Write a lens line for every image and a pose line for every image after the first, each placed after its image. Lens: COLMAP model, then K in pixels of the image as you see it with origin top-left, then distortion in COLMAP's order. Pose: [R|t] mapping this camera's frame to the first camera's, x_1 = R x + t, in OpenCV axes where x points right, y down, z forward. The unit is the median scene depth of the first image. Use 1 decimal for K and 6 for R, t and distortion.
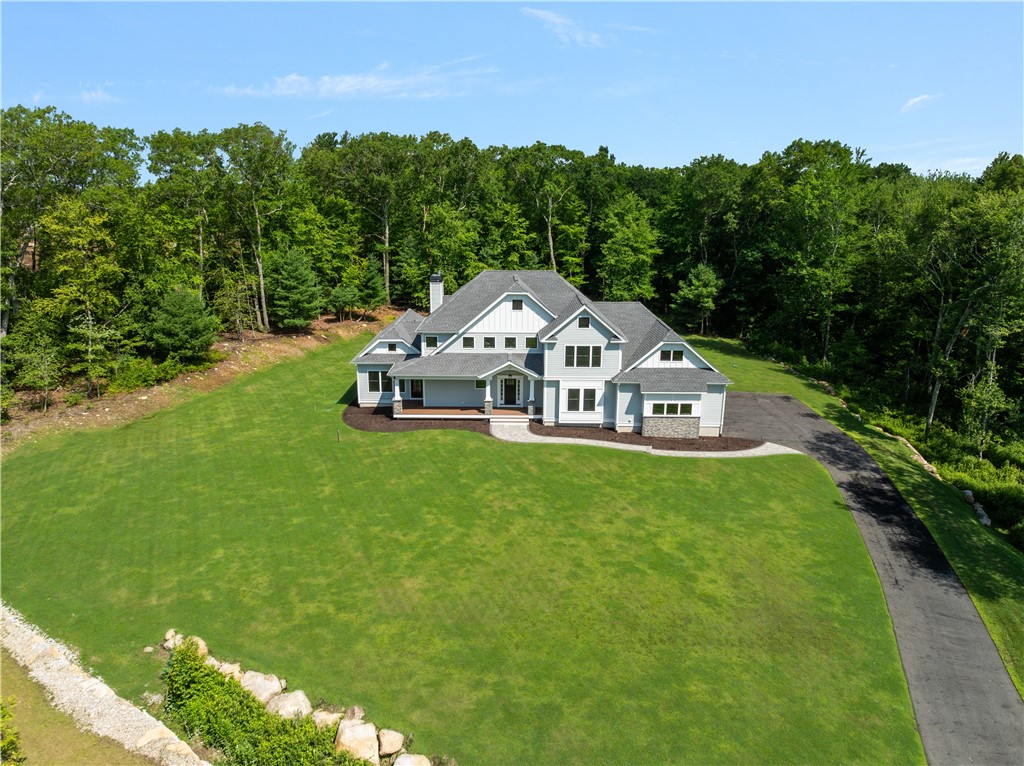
lens RADIAL K [[720.7, 0, 509.8], [0, 720.7, 380.7], [0, 0, 1]] dist [-0.034194, -0.005762]
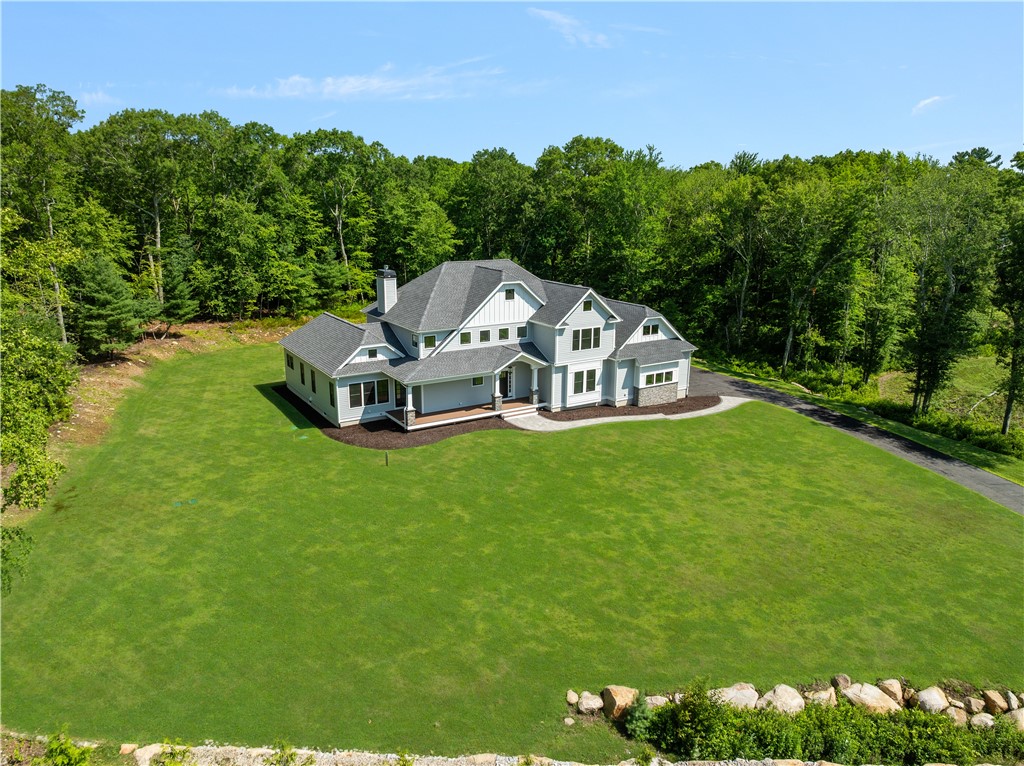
lens RADIAL K [[720.7, 0, 509.8], [0, 720.7, 380.7], [0, 0, 1]] dist [-0.034194, -0.005762]
pose [[0.846940, -0.132380, 0.514945, -0.519296], [0.129847, 0.990681, 0.041118, -0.030512], [-0.515589, 0.032040, 0.856237, 0.172483]]
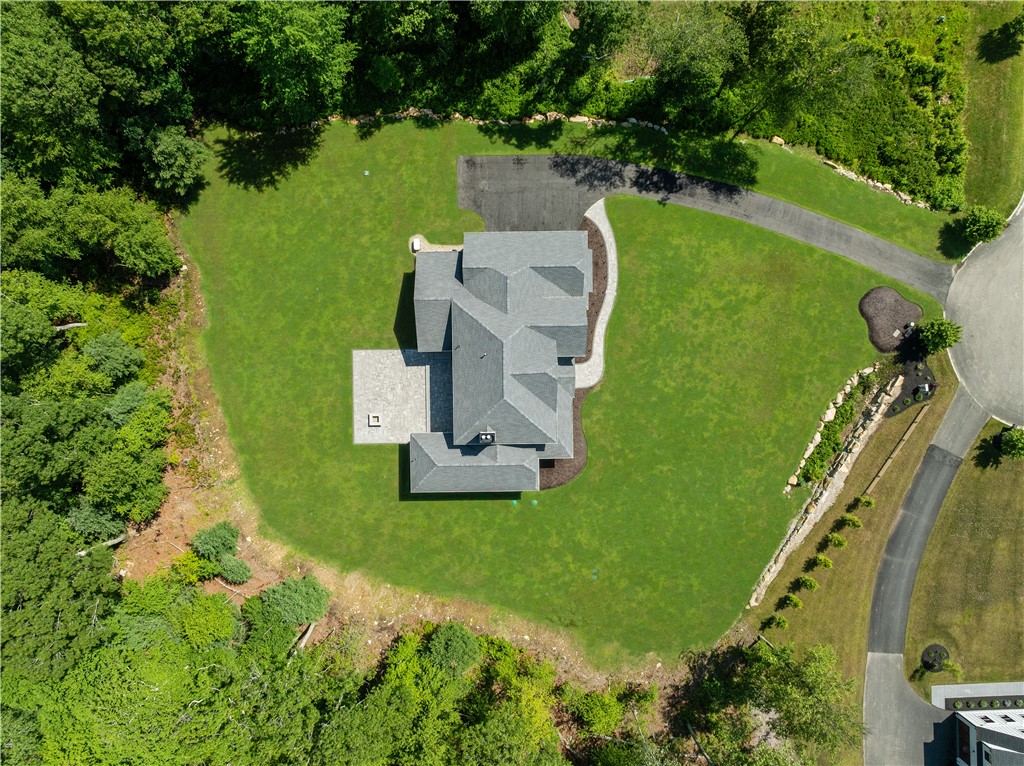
lens RADIAL K [[720.7, 0, 509.8], [0, 720.7, 380.7], [0, 0, 1]] dist [-0.034194, -0.005762]
pose [[-0.016374, -0.999404, -0.030398, 0.039160], [0.234360, -0.033392, 0.971576, -1.496751], [-0.972012, 0.008784, 0.234767, 0.779451]]
